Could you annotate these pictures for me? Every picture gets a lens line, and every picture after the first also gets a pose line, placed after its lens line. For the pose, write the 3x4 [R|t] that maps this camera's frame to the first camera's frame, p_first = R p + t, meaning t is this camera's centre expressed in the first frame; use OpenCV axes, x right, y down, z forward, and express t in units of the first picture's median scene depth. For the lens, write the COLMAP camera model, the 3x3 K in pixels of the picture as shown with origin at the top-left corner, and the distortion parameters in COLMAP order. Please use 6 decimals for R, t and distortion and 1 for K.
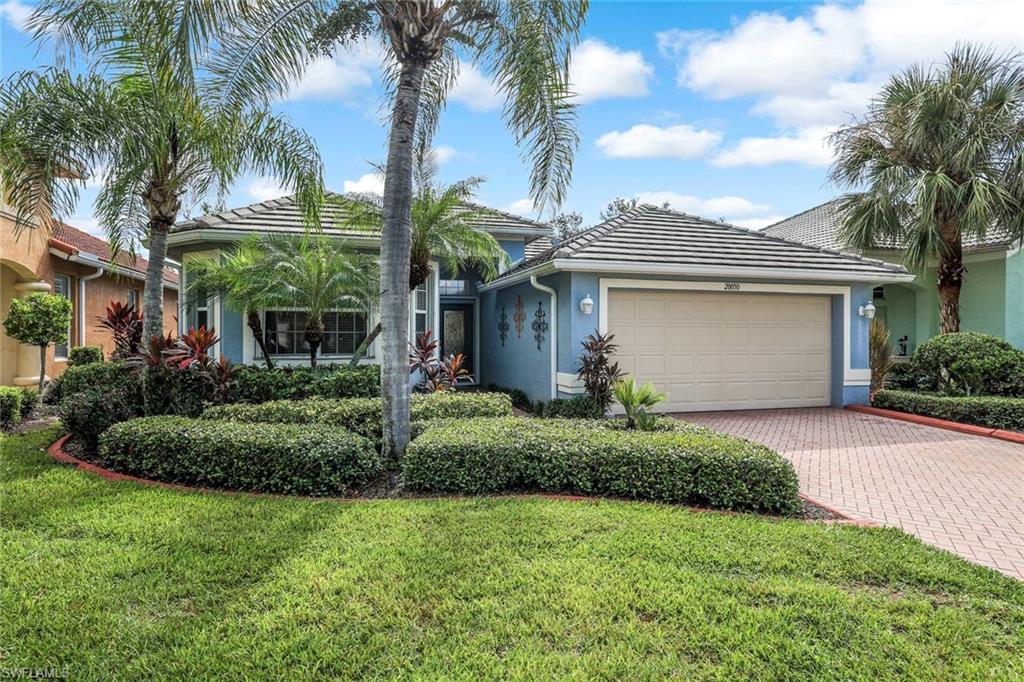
lens RADIAL K [[592.8, 0, 517.9], [0, 592.8, 344.6], [0, 0, 1]] dist [0.006518, 0.000426]
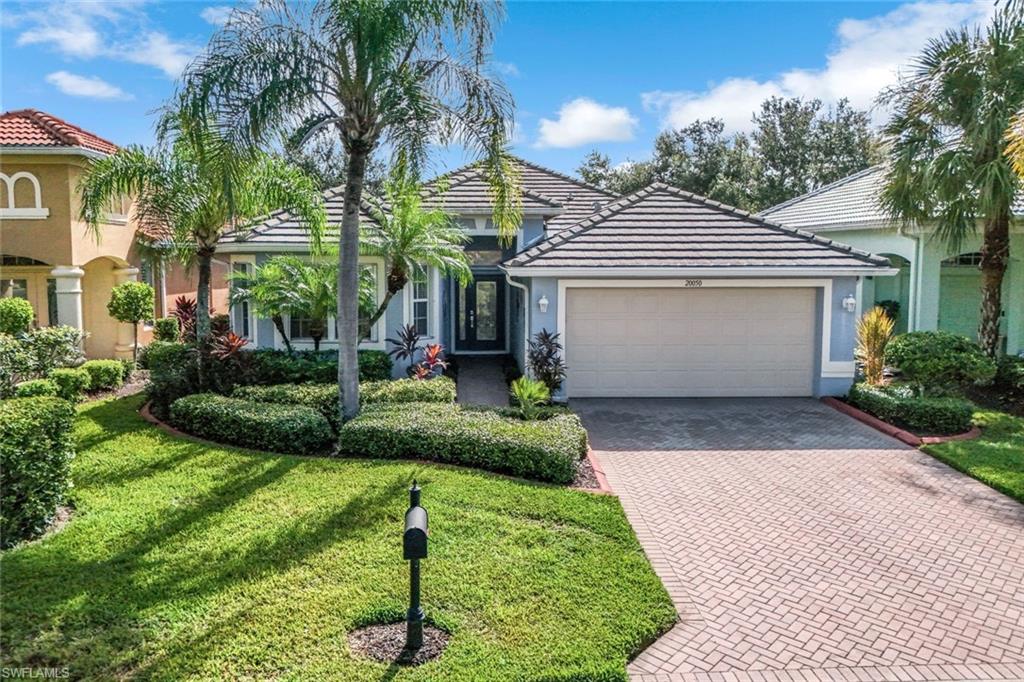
lens RADIAL K [[771.1, 0, 509.9], [0, 771.1, 337.5], [0, 0, 1]] dist [0.040896, -0.021443]
pose [[0.974592, 0.026386, -0.222428, 0.490264], [-0.006317, 0.995880, 0.090464, -0.173896], [0.223899, -0.086760, 0.970743, -0.604932]]
